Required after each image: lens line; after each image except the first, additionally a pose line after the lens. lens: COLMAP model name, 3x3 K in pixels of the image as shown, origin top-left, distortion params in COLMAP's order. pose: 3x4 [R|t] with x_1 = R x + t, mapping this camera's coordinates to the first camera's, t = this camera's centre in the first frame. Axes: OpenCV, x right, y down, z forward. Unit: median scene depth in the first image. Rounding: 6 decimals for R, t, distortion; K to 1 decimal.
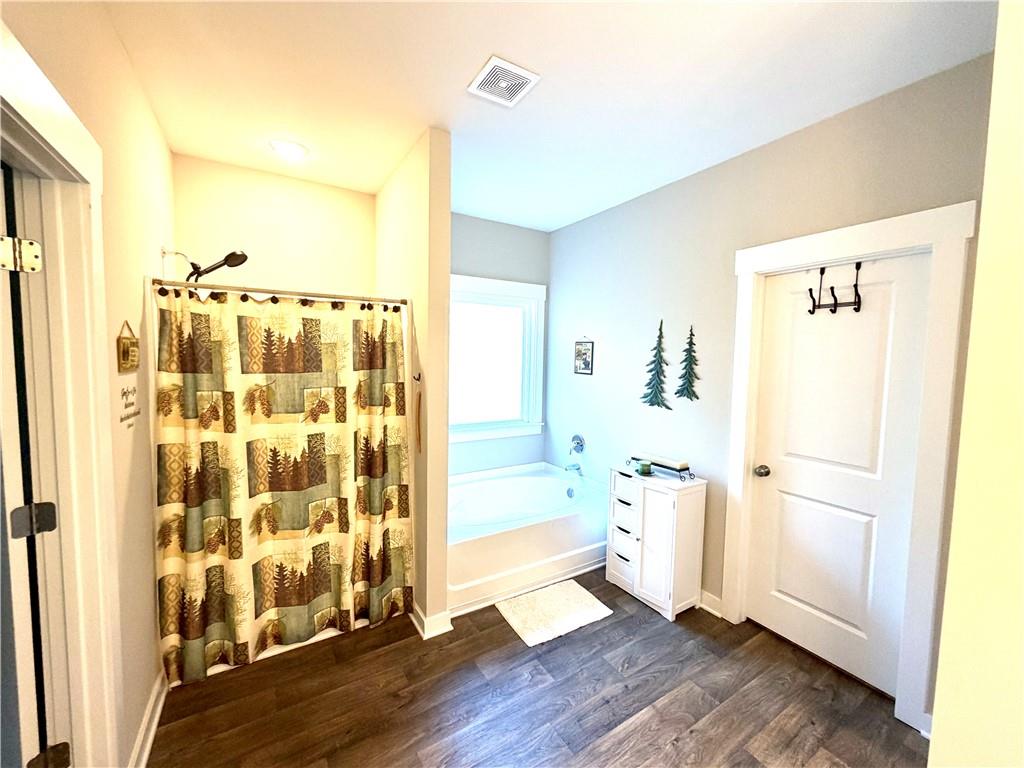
lens RADIAL K [[405.4, 0, 511.5], [0, 405.4, 397.4], [0, 0, 1]] dist [0.001104, -0.000132]
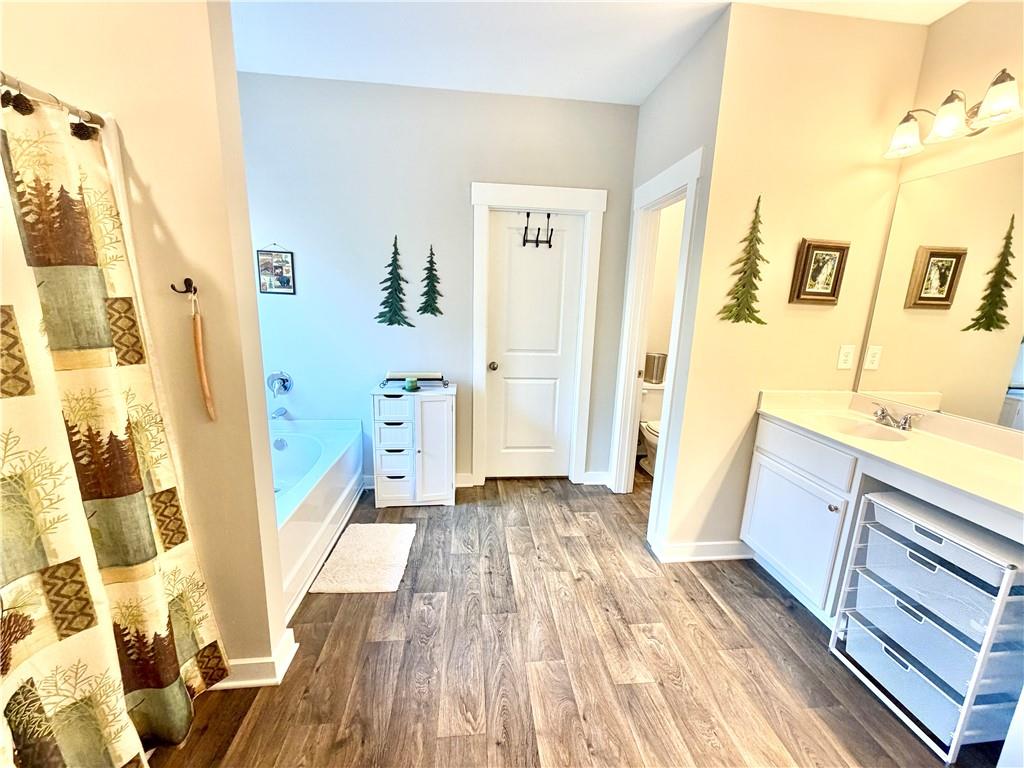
lens RADIAL K [[405.4, 0, 510.8], [0, 405.4, 394.9], [0, 0, 1]] dist [0.001104, -0.000132]
pose [[0.436716, -0.208796, 0.875033, -0.495550], [0.068479, 0.977586, 0.199090, 0.012163], [-0.896989, -0.027025, 0.441225, 0.331906]]
